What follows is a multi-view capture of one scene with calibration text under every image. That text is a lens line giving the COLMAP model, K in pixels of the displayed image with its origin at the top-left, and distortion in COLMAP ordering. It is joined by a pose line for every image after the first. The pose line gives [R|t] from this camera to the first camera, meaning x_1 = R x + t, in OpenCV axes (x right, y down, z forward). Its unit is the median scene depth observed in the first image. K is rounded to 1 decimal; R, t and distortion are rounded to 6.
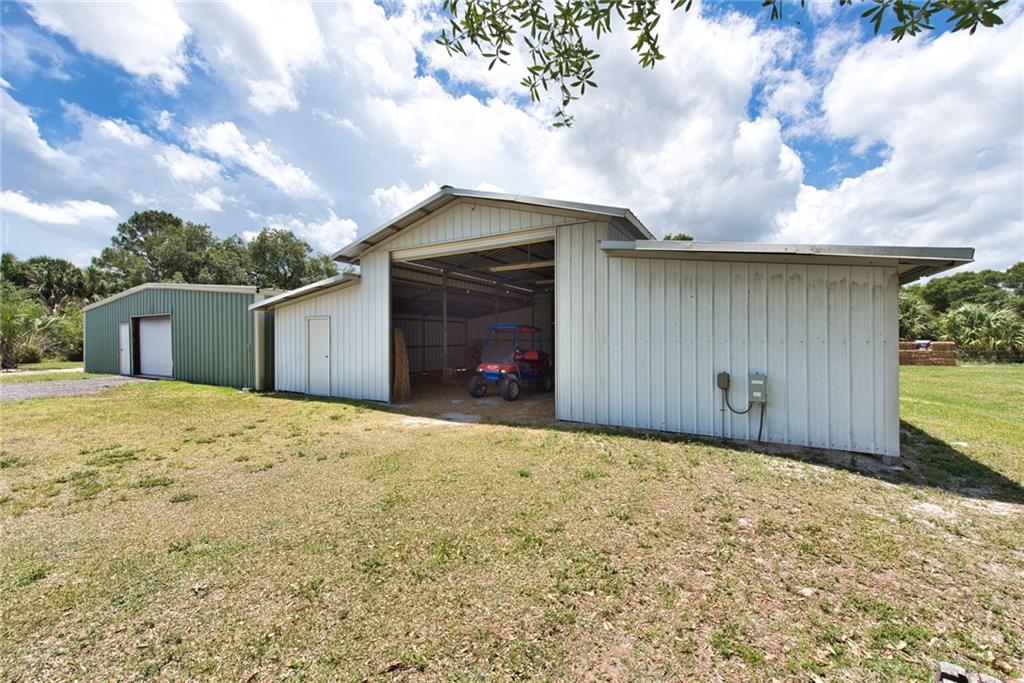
lens RADIAL K [[420.1, 0, 512.0], [0, 420.1, 341.5], [0, 0, 1]] dist [0.029213, -0.018634]
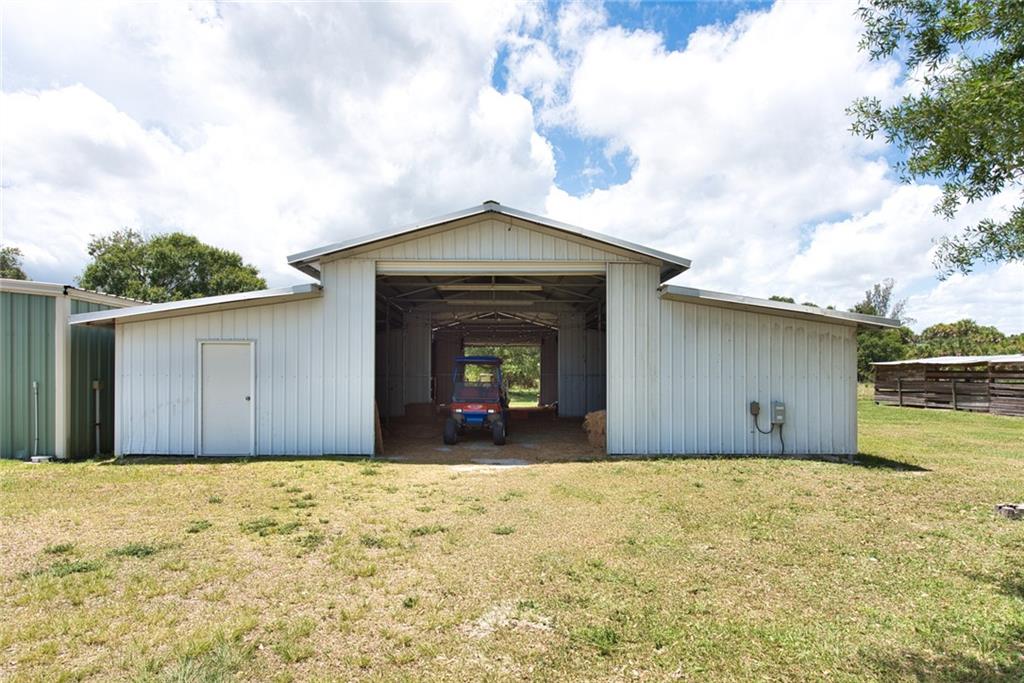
lens RADIAL K [[654.1, 0, 512.0], [0, 654.1, 372.2], [0, 0, 1]] dist [0.002596, -0.034677]
pose [[0.841323, 0.003920, 0.540518, -0.563158], [-0.000738, 0.999981, -0.006104, -0.000731], [-0.540532, 0.004737, 0.841310, -0.115777]]
